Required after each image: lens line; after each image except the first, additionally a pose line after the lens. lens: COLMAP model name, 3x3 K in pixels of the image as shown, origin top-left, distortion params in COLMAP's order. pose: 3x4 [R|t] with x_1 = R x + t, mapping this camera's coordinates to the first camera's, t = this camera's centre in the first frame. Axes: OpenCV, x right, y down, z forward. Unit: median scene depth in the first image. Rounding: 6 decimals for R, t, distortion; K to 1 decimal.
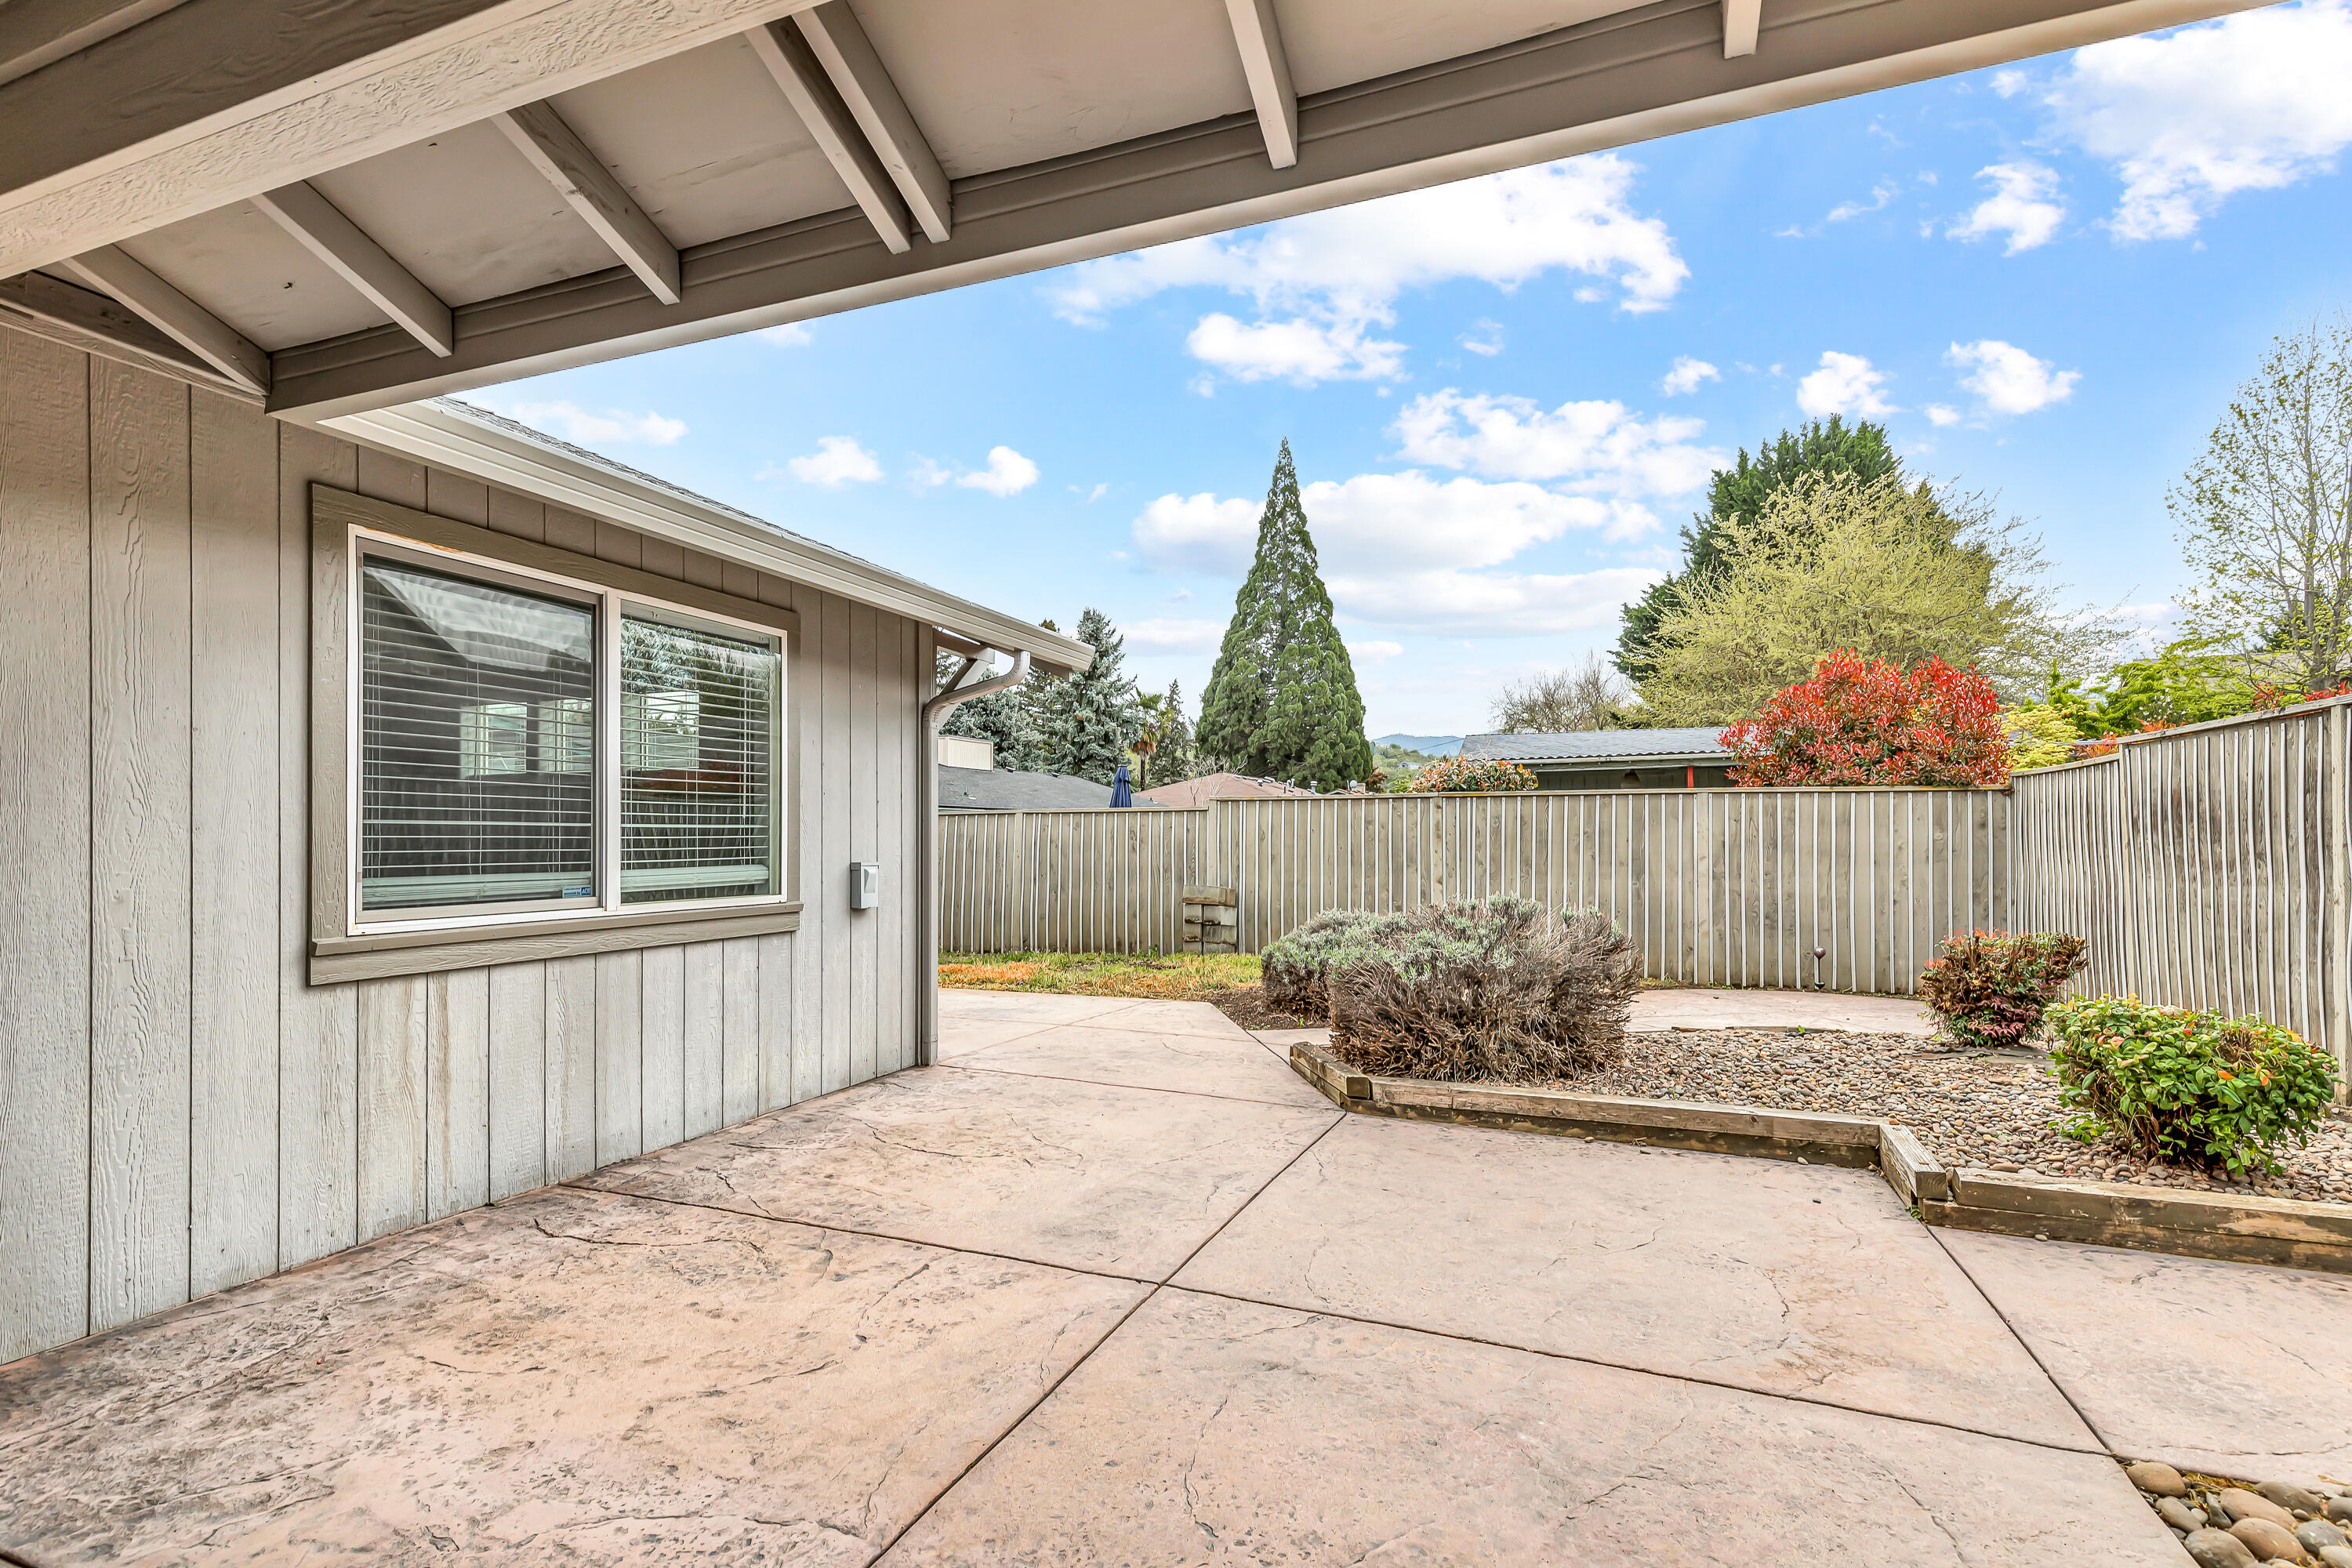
lens RADIAL K [[1108.5, 0, 1188.8], [0, 1108.5, 837.9], [0, 0, 1]] dist [0.009815, -0.000710]
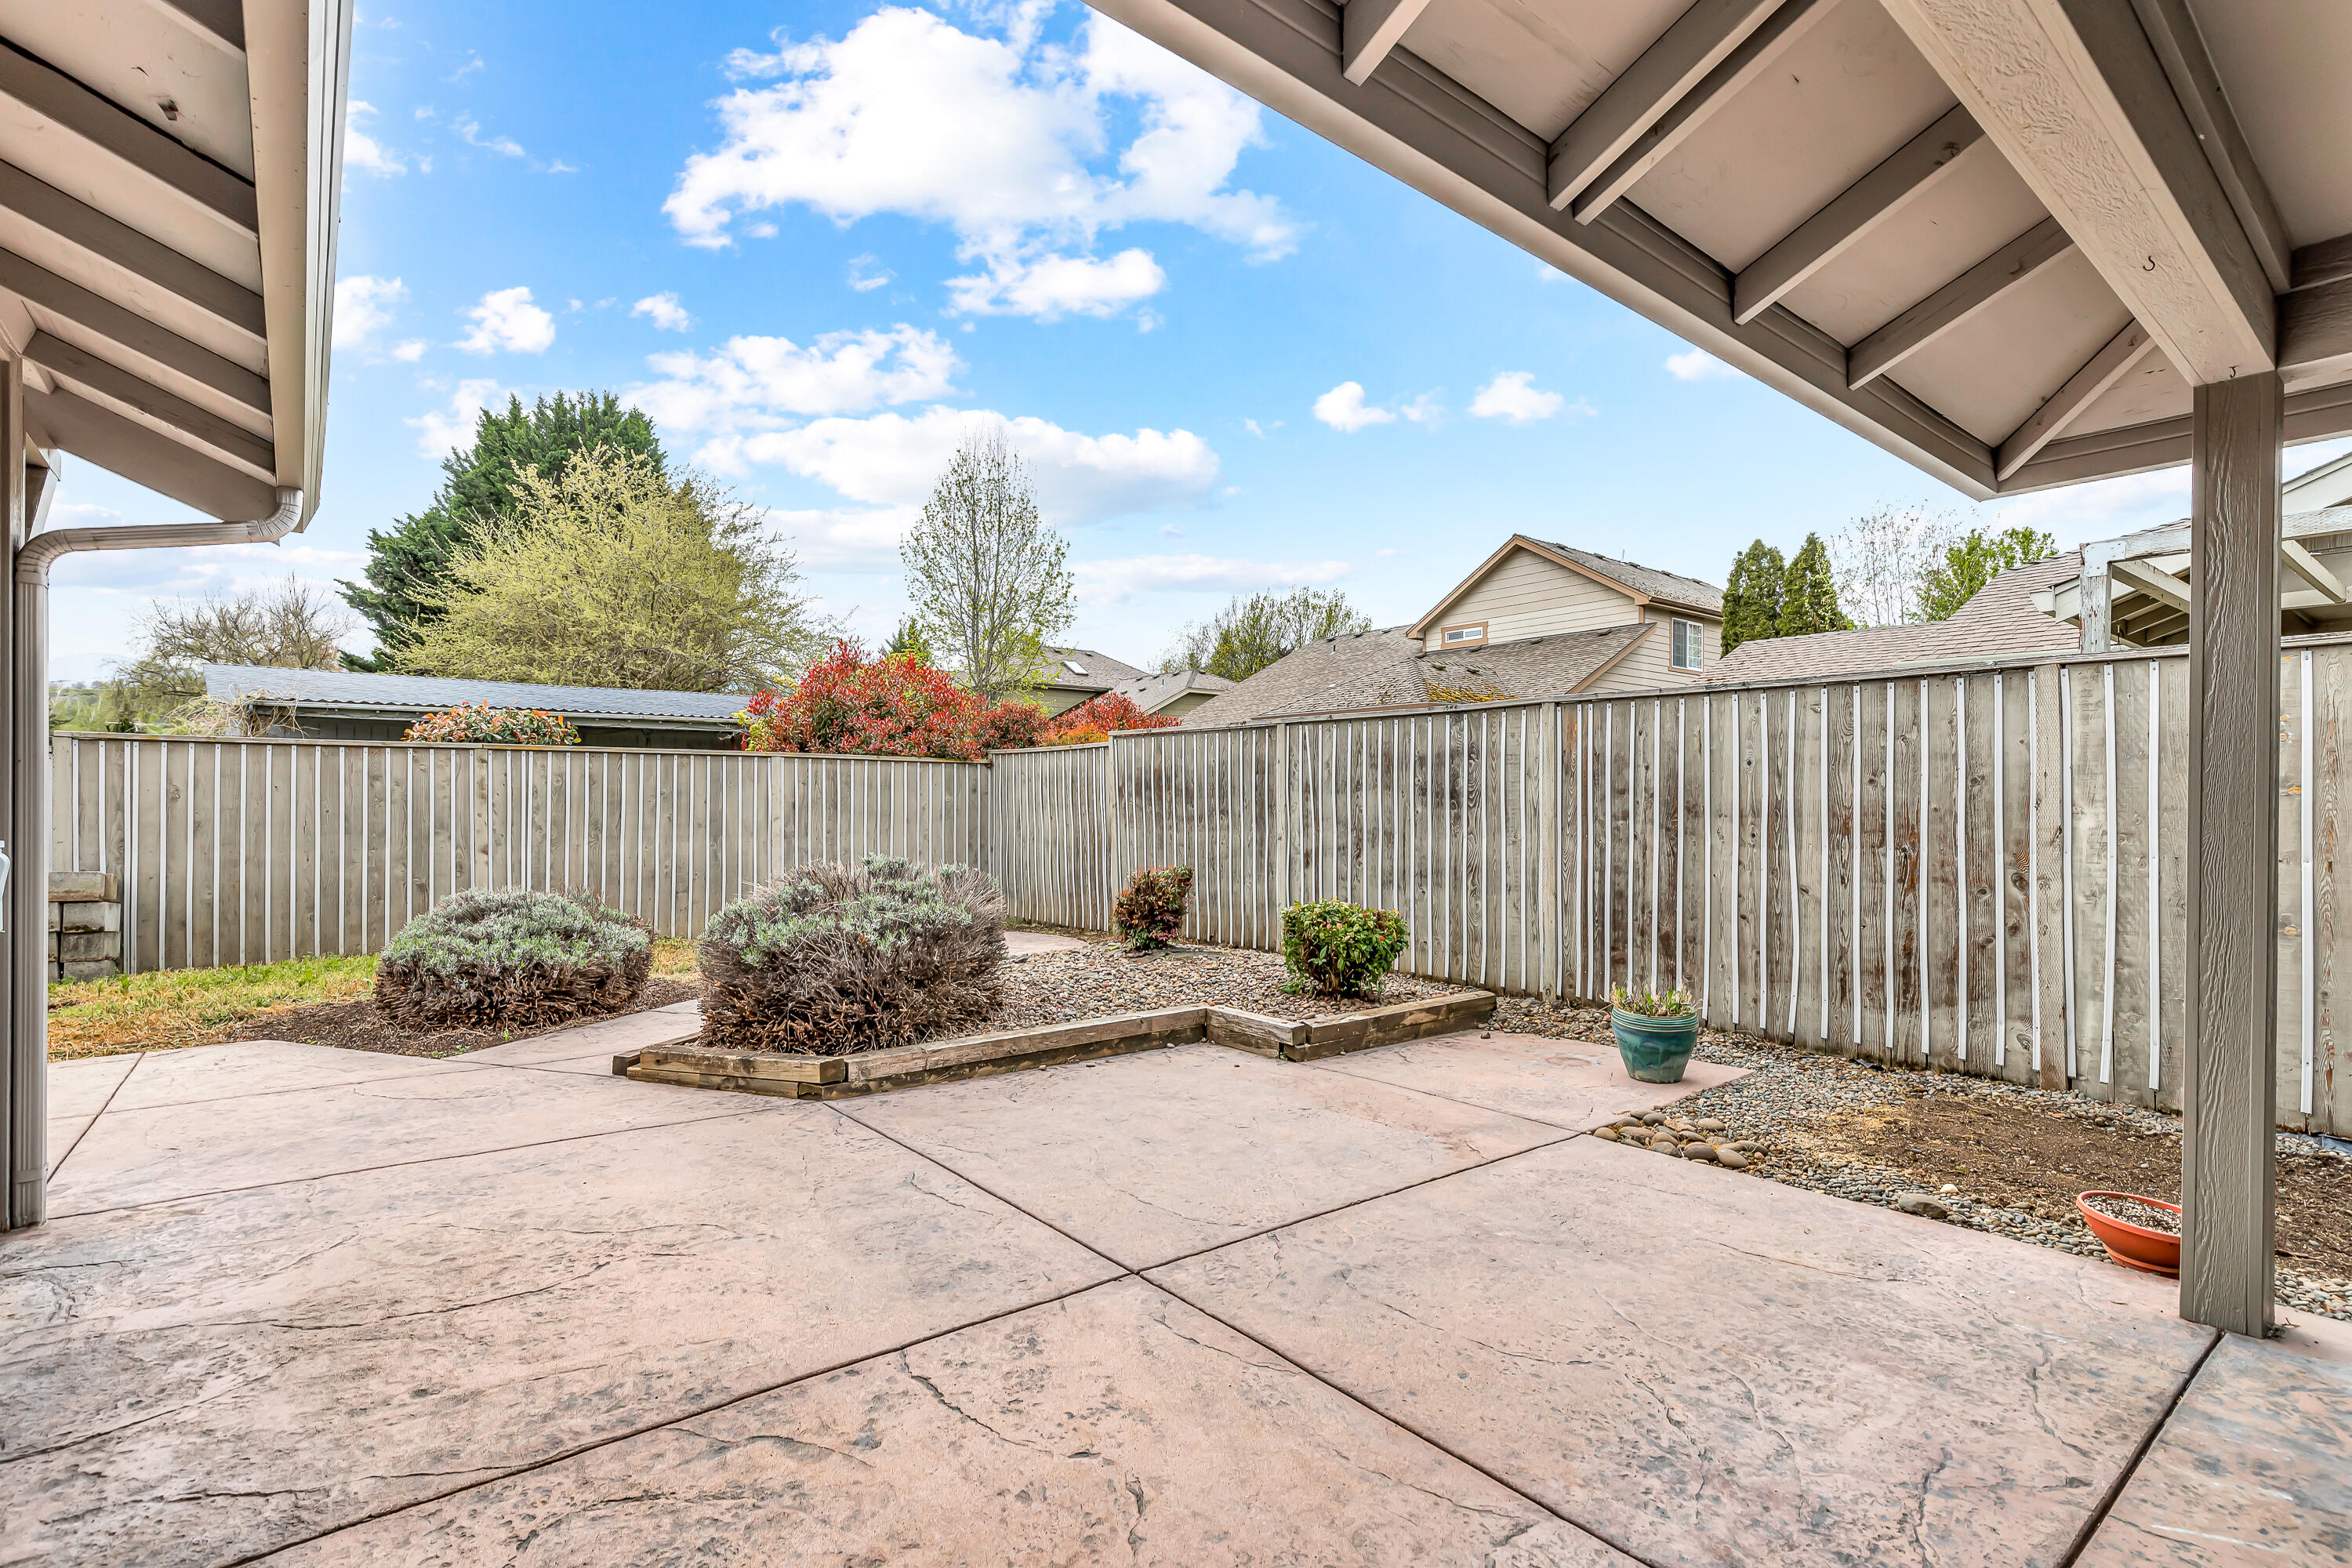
lens RADIAL K [[1088.0, 0, 1179.7], [0, 1088.0, 806.1], [0, 0, 1]] dist [0.009594, -0.000026]
pose [[0.498196, -0.002345, 0.867061, -0.481626], [-0.003187, 0.999985, 0.004536, 0.000706], [-0.867059, -0.005023, 0.498181, 0.302325]]
